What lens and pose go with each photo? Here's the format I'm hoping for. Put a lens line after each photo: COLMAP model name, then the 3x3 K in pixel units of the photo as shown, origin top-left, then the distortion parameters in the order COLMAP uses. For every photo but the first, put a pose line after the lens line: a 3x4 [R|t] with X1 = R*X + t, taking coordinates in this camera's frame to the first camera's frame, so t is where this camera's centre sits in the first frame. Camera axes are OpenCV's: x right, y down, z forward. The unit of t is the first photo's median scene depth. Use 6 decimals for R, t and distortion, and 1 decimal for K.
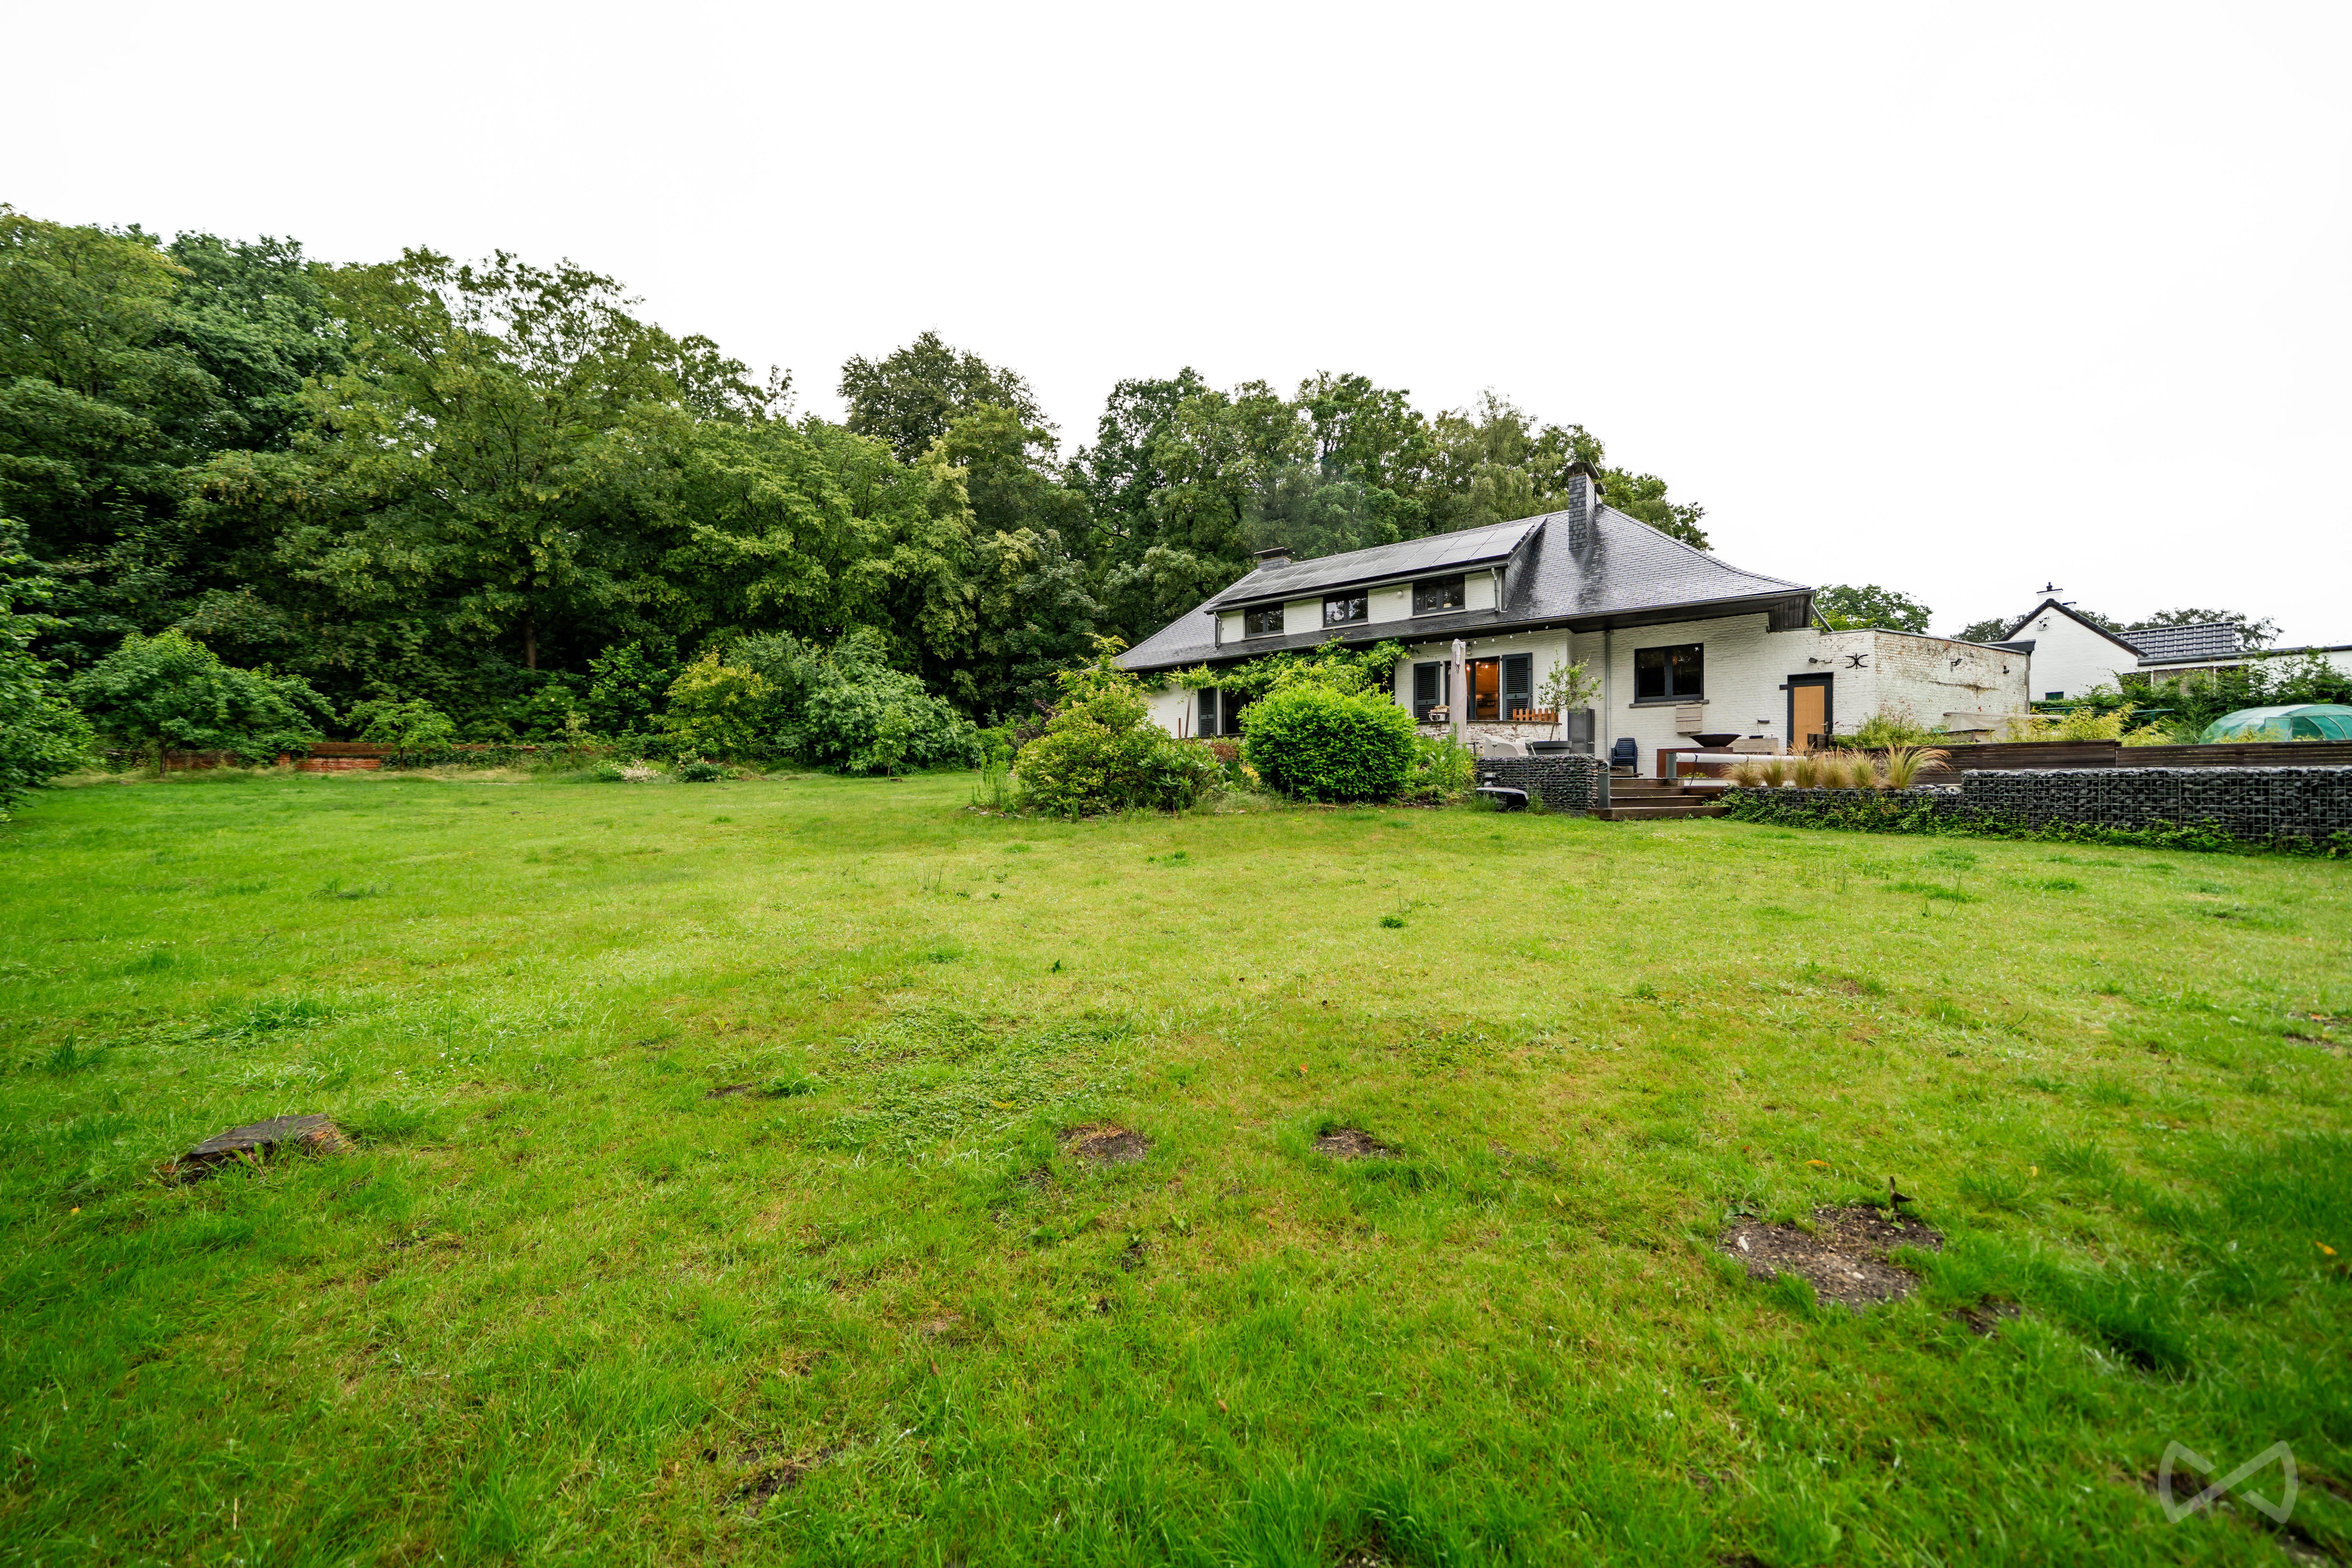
lens RADIAL K [[802.3, 0, 1177.9], [0, 802.3, 786.7], [0, 0, 1]] dist [-0.008197, 0.000745]
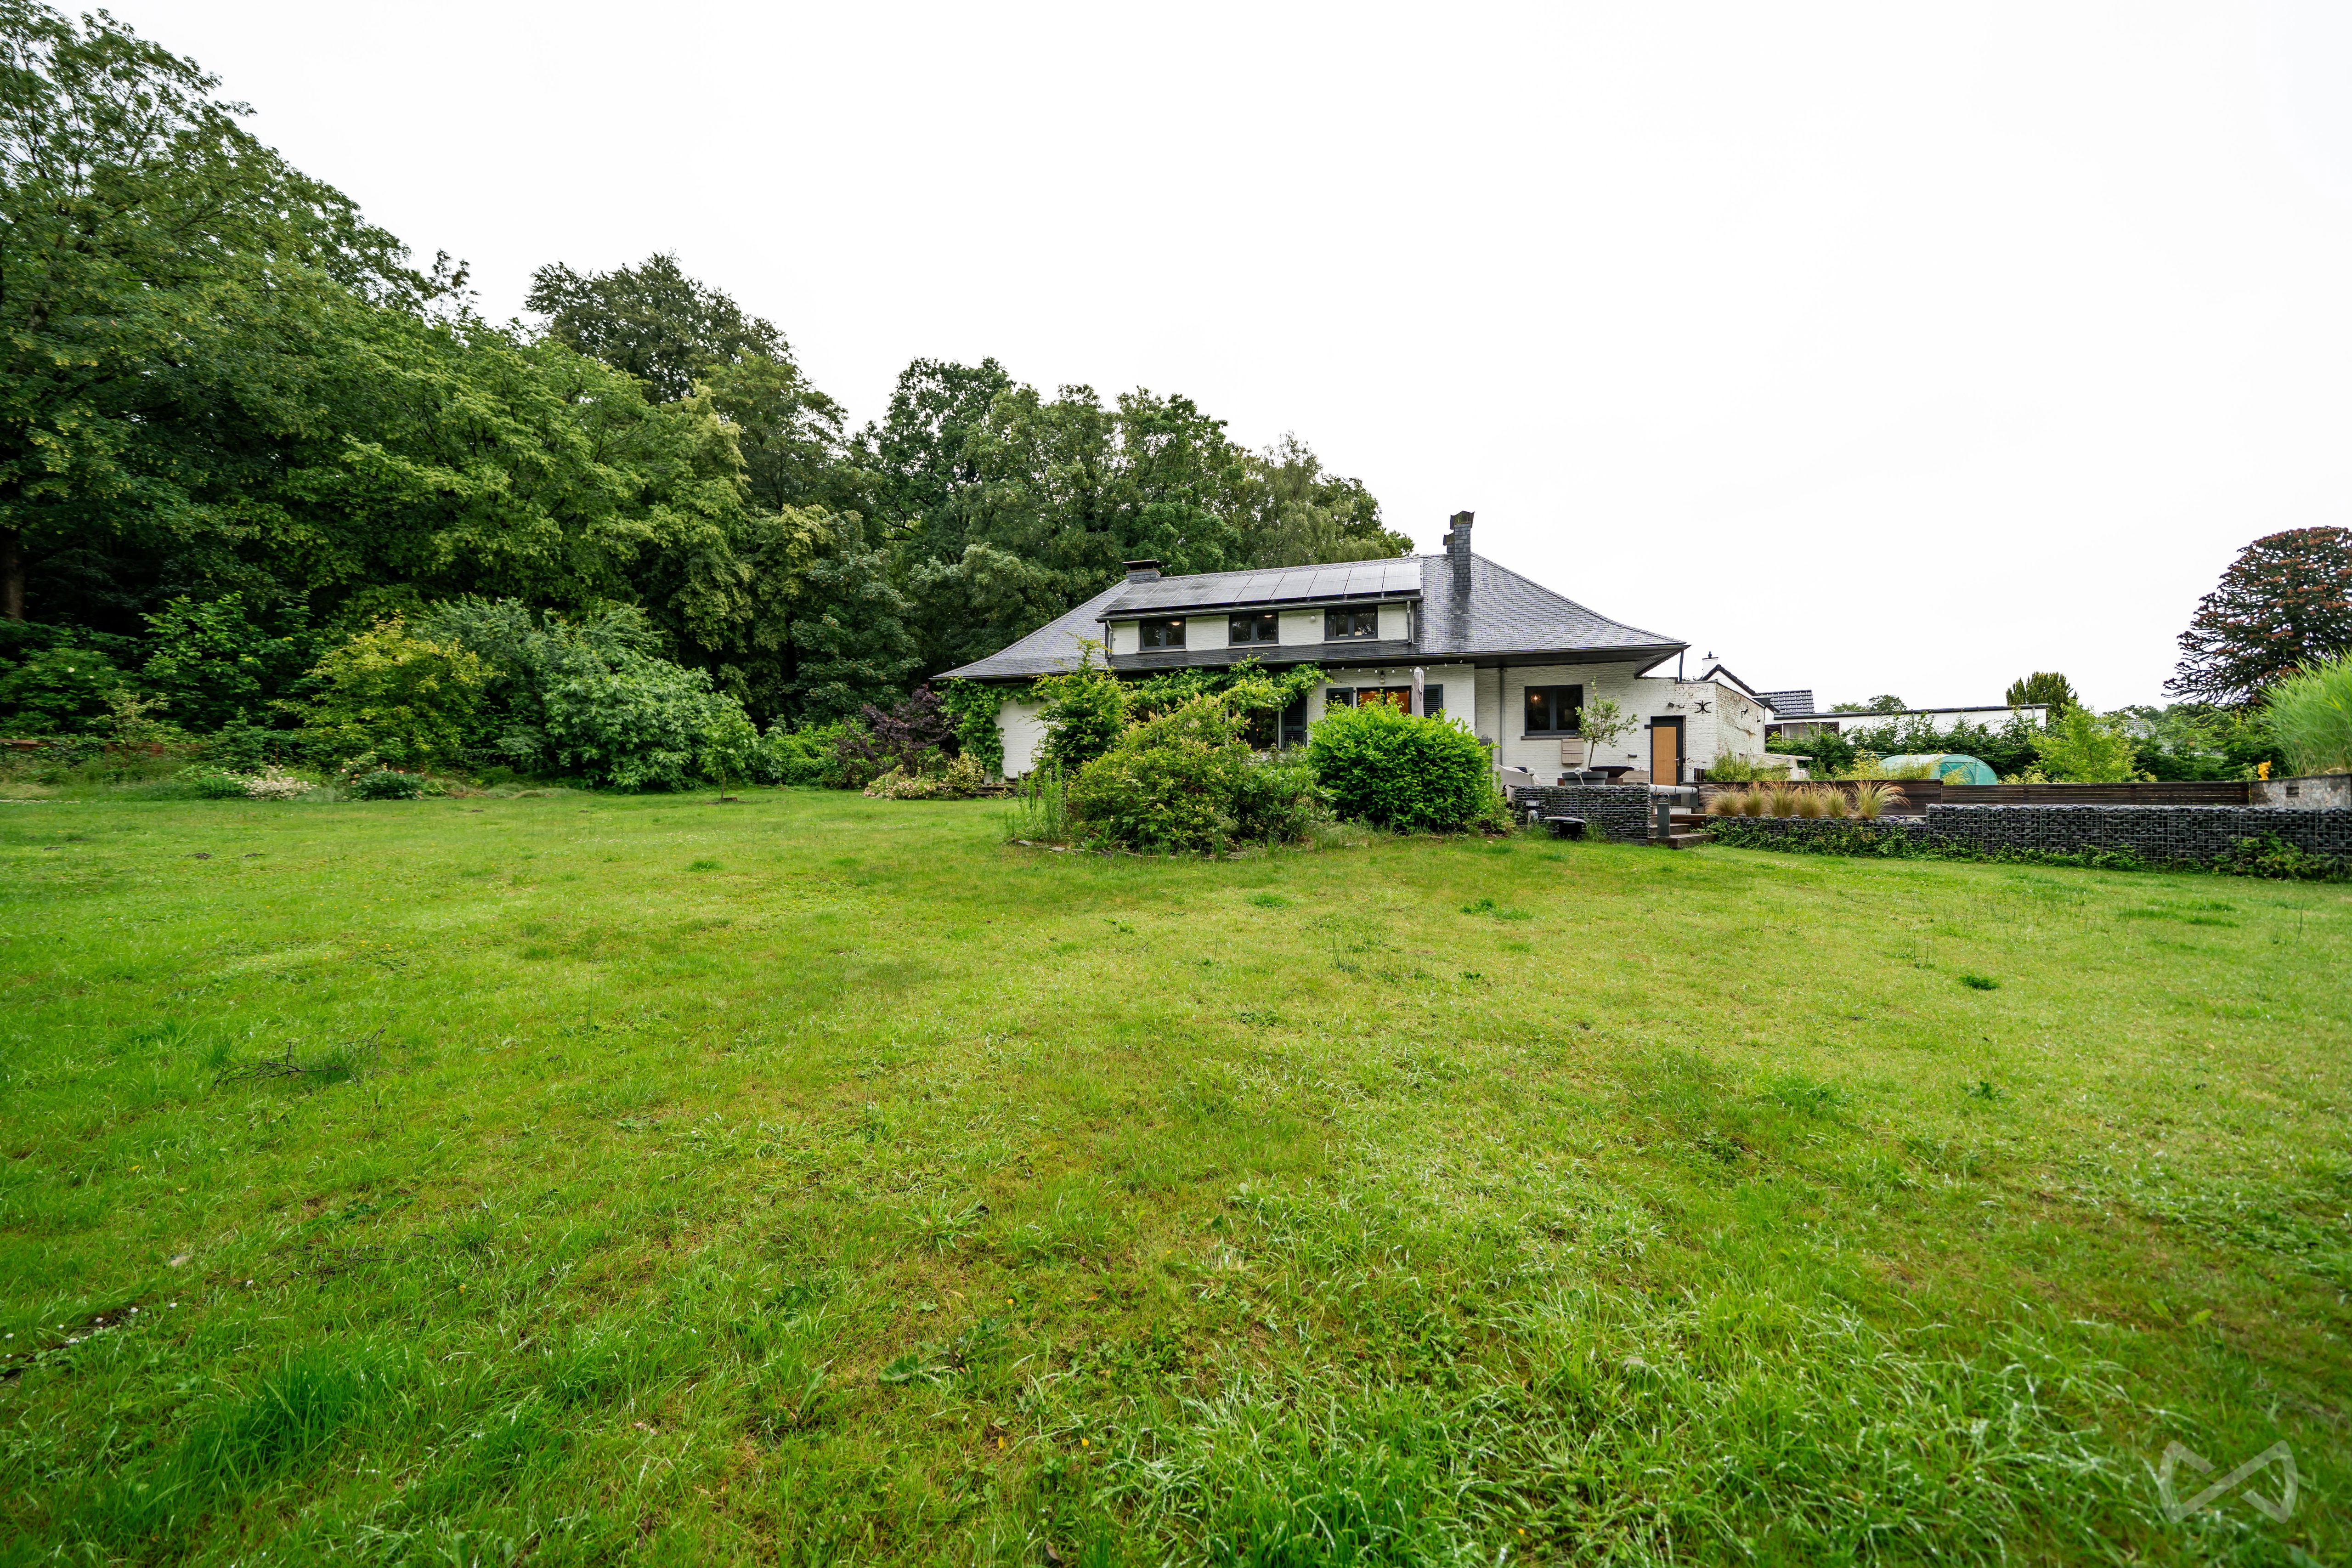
lens RADIAL K [[802.3, 0, 1175.2], [0, 802.3, 789.5], [0, 0, 1]] dist [-0.008197, 0.000745]
pose [[0.938535, 0.011783, 0.344984, -0.151595], [-0.005656, 0.999808, -0.018763, -0.004283], [-0.345138, 0.015658, 0.938421, 0.080242]]
